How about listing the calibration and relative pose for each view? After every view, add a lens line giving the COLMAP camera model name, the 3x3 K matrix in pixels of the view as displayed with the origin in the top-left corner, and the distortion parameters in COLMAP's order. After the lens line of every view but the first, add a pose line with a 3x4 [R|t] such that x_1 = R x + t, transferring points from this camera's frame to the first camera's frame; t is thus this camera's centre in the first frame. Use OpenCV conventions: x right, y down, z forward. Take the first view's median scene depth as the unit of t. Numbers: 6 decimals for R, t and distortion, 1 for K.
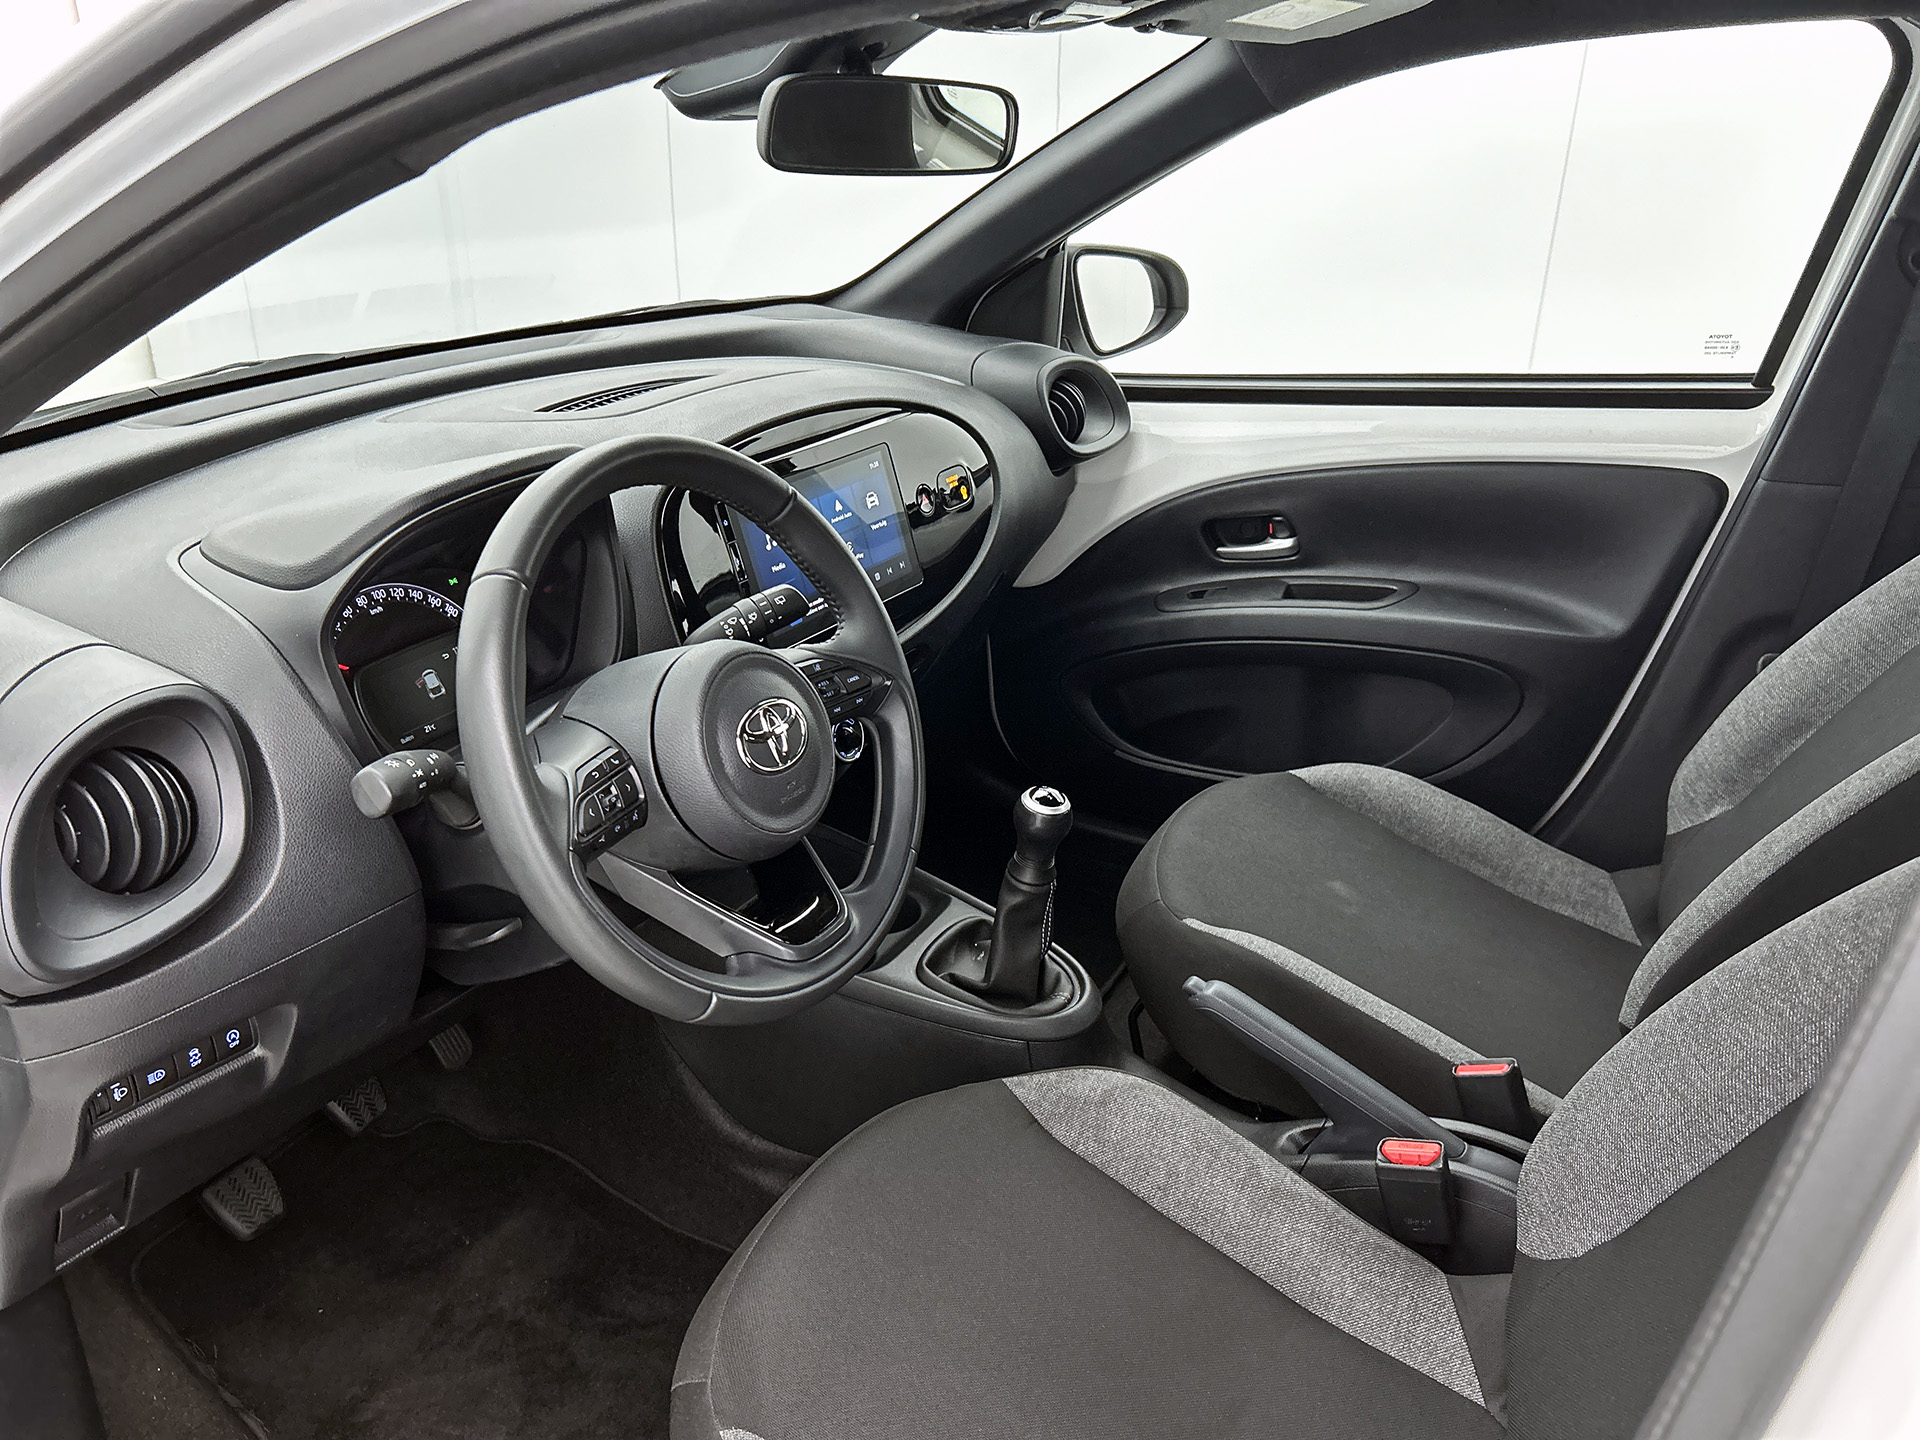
lens RADIAL K [[1419.1, 0, 972.0], [0, 1419.1, 717.6], [0, 0, 1]] dist [0.021137, -0.049462]
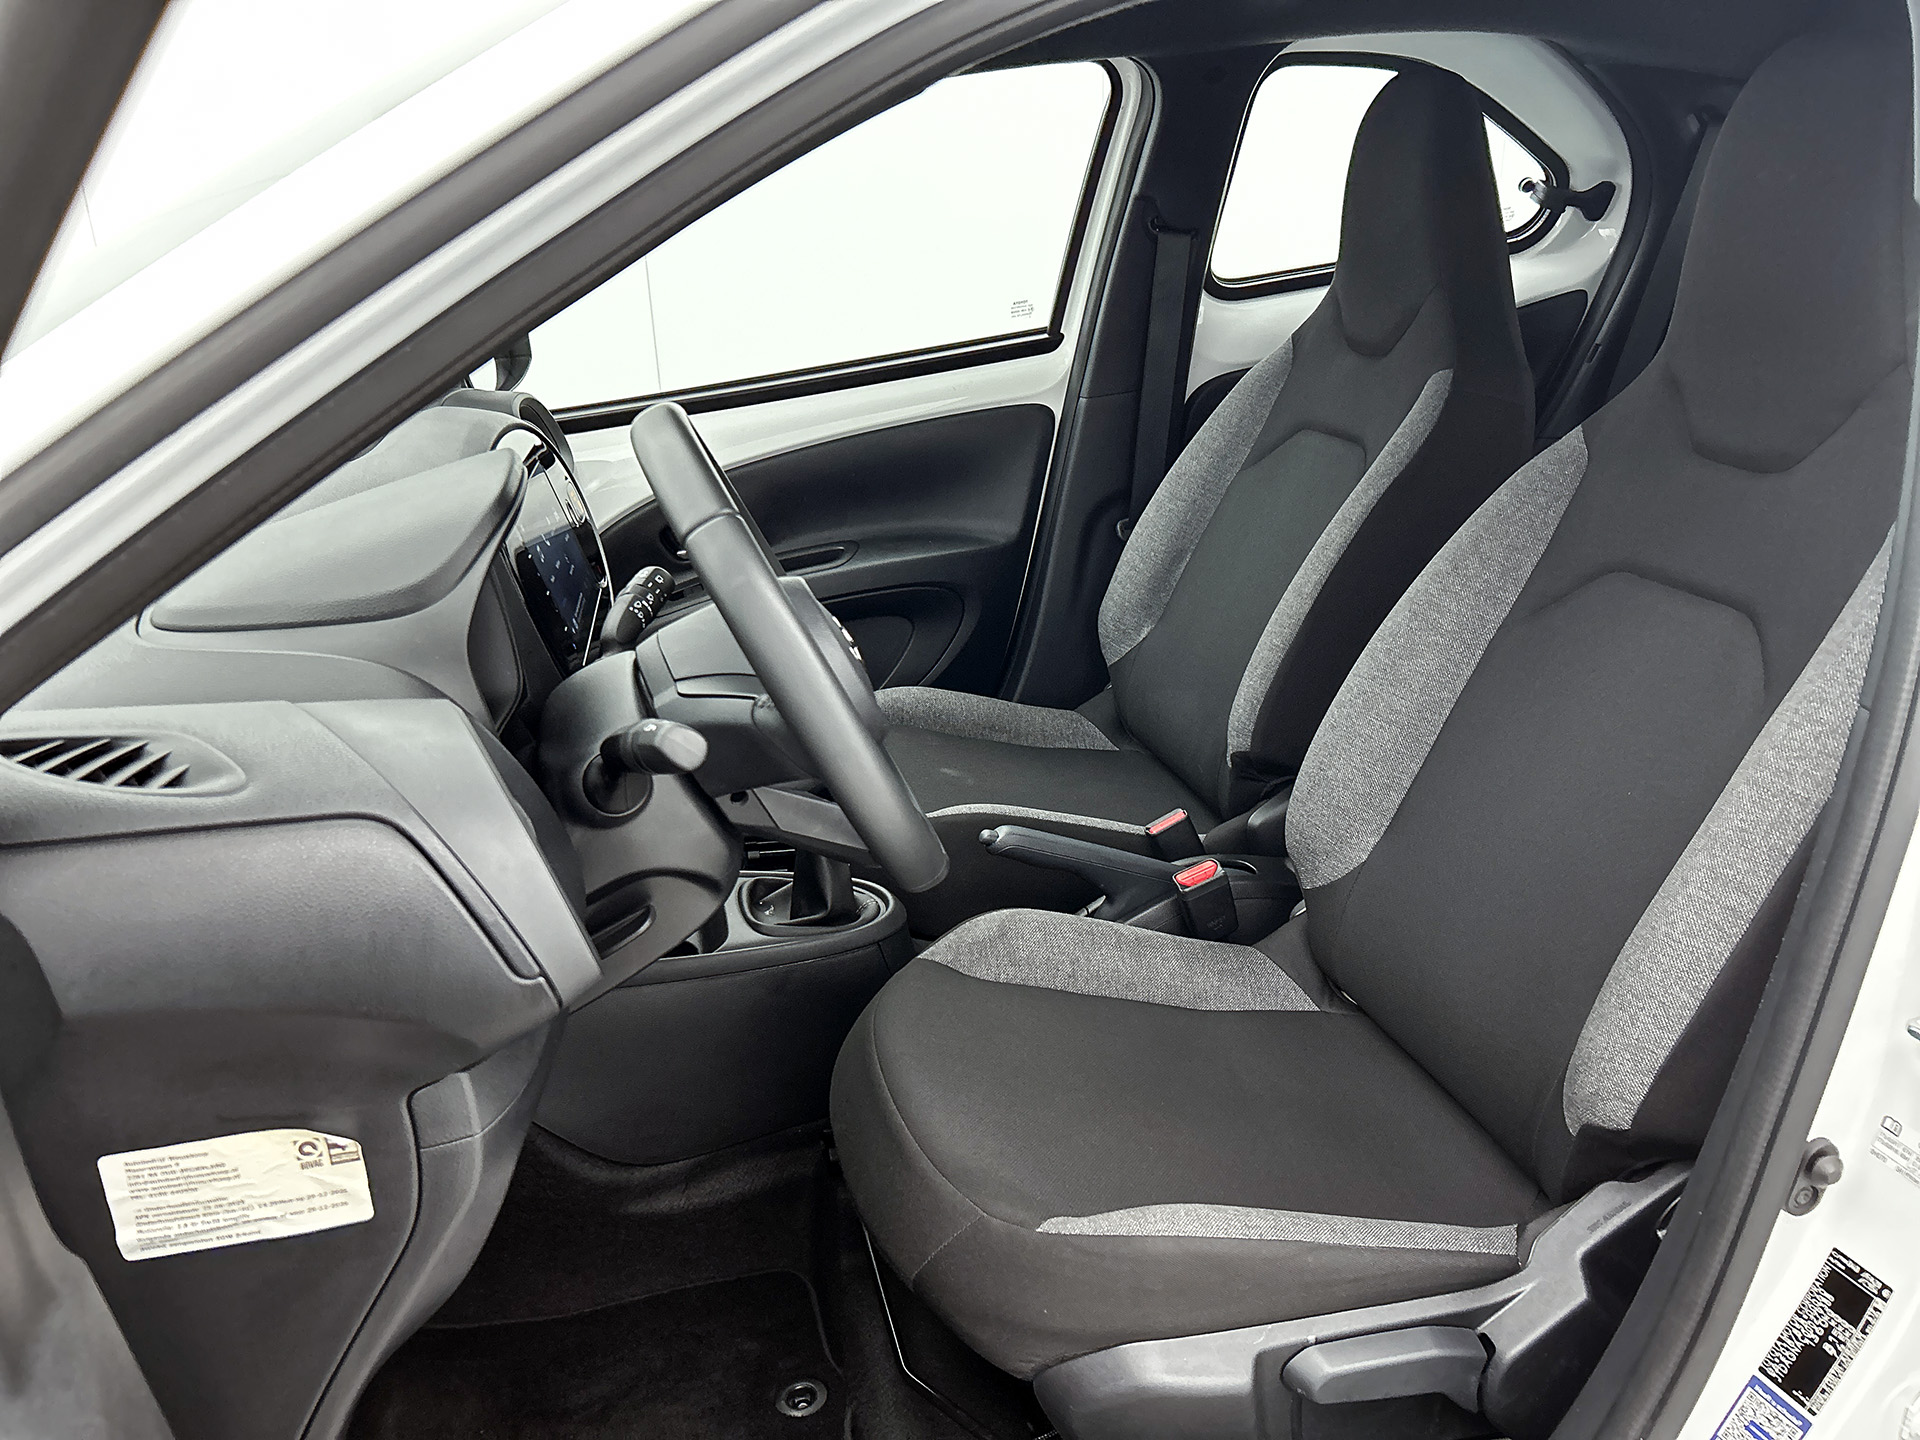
lens RADIAL K [[1419.1, 0, 956.9], [0, 1419.1, 716.8], [0, 0, 1]] dist [0.021137, -0.049462]
pose [[0.736146, -0.275231, 0.618334, -0.466080], [0.317673, 0.947206, 0.043418, 0.025836], [-0.597640, 0.164466, 0.784715, 0.045984]]
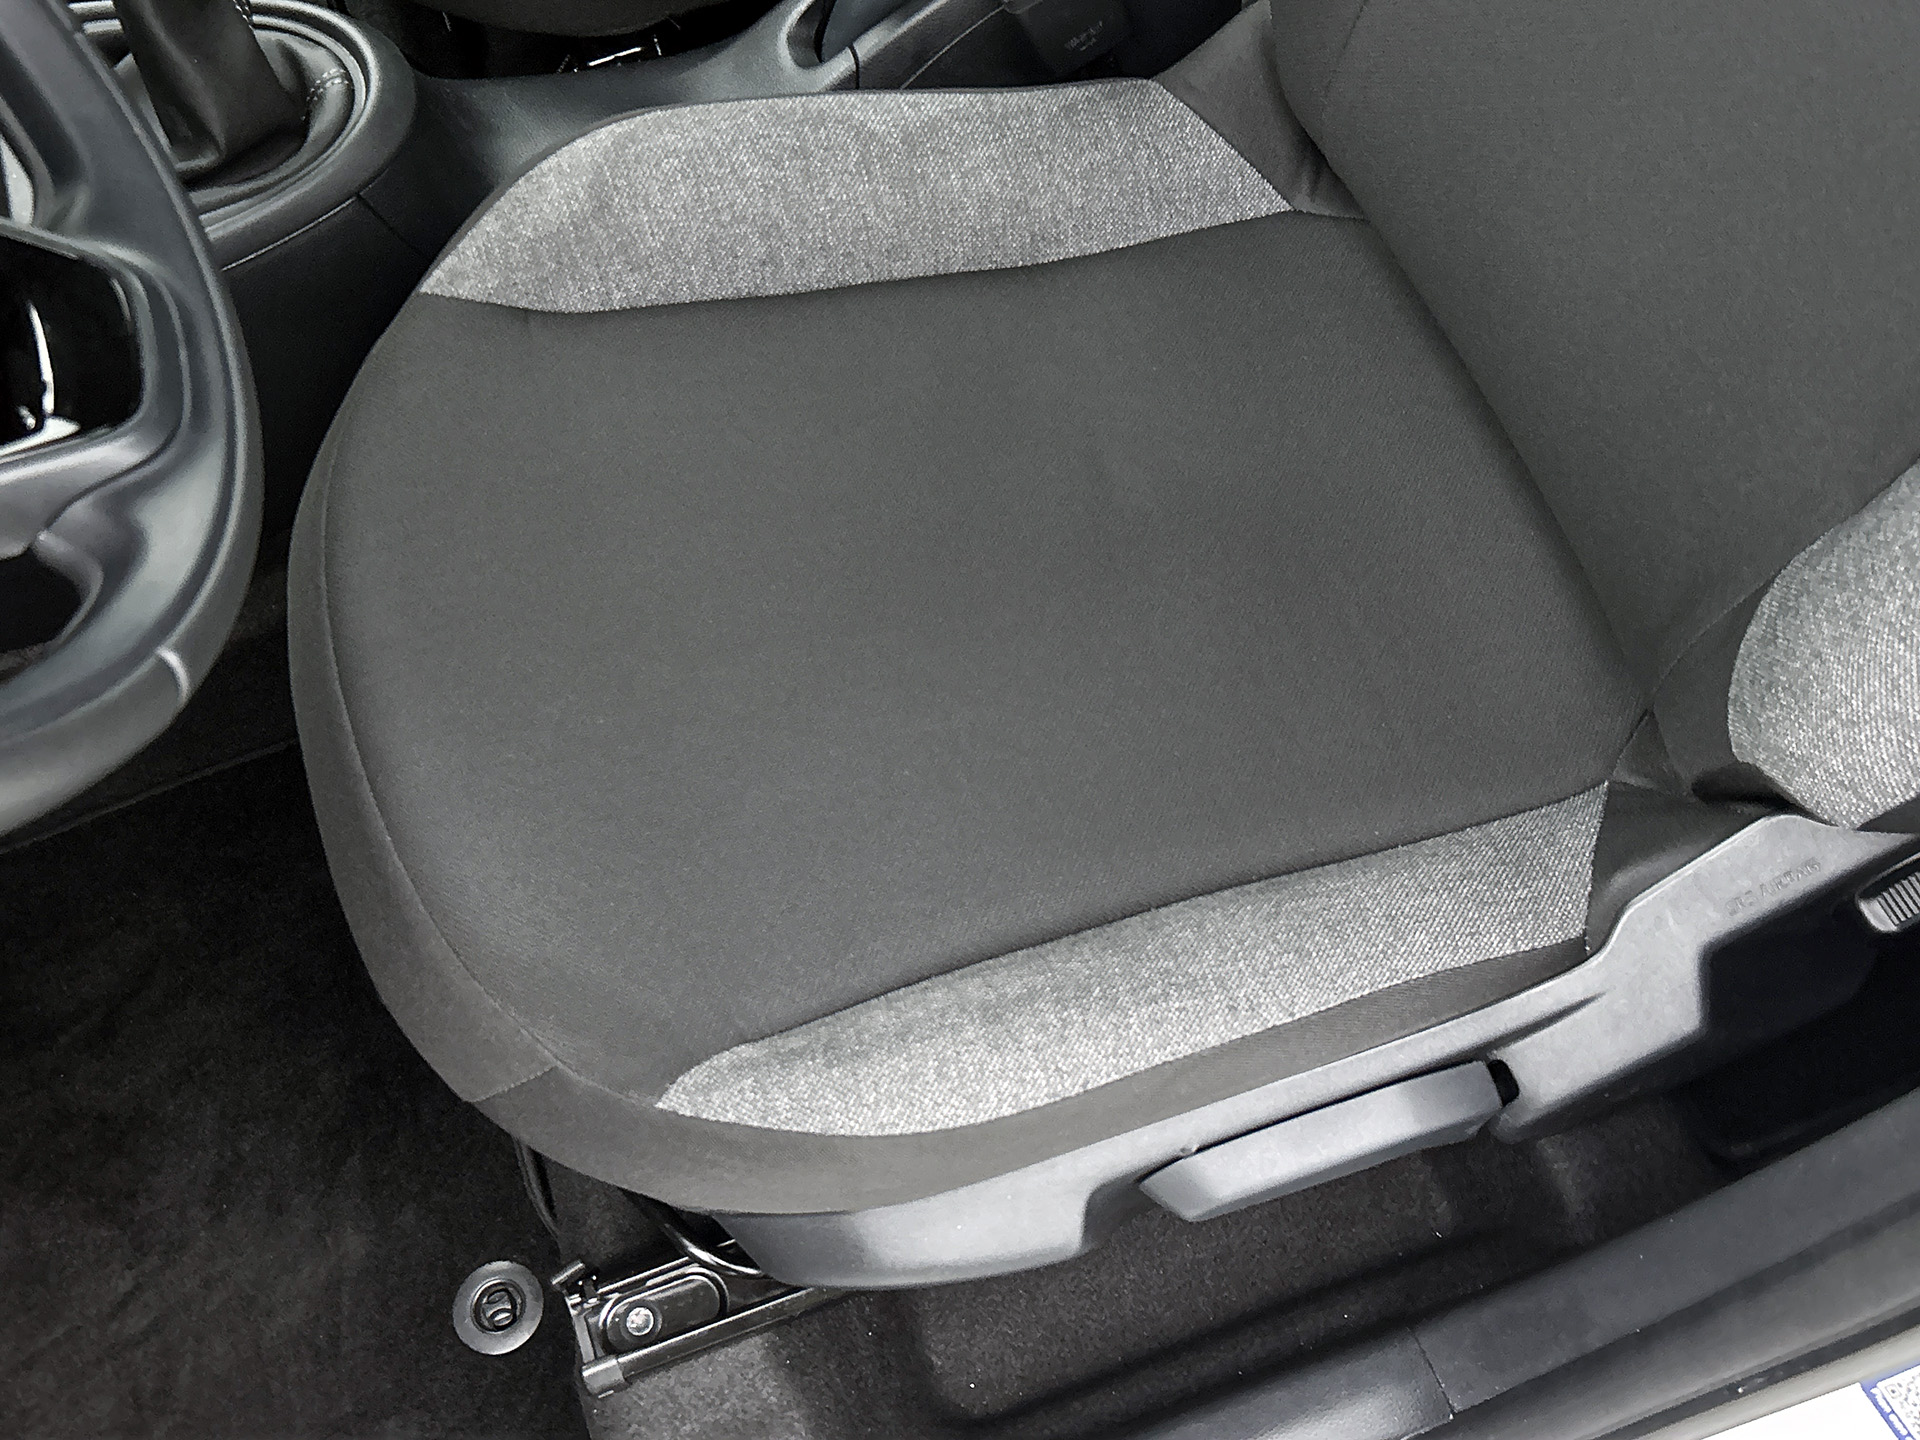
lens RADIAL K [[1852.5, 0, 964.2], [0, 1852.5, 720.7], [0, 0, 1]] dist [0.026694, 0.000000]
pose [[0.667267, -0.707366, 0.233211, -0.090499], [0.384202, 0.595131, 0.705839, -0.045707], [-0.638078, -0.381383, 0.668883, 0.270925]]
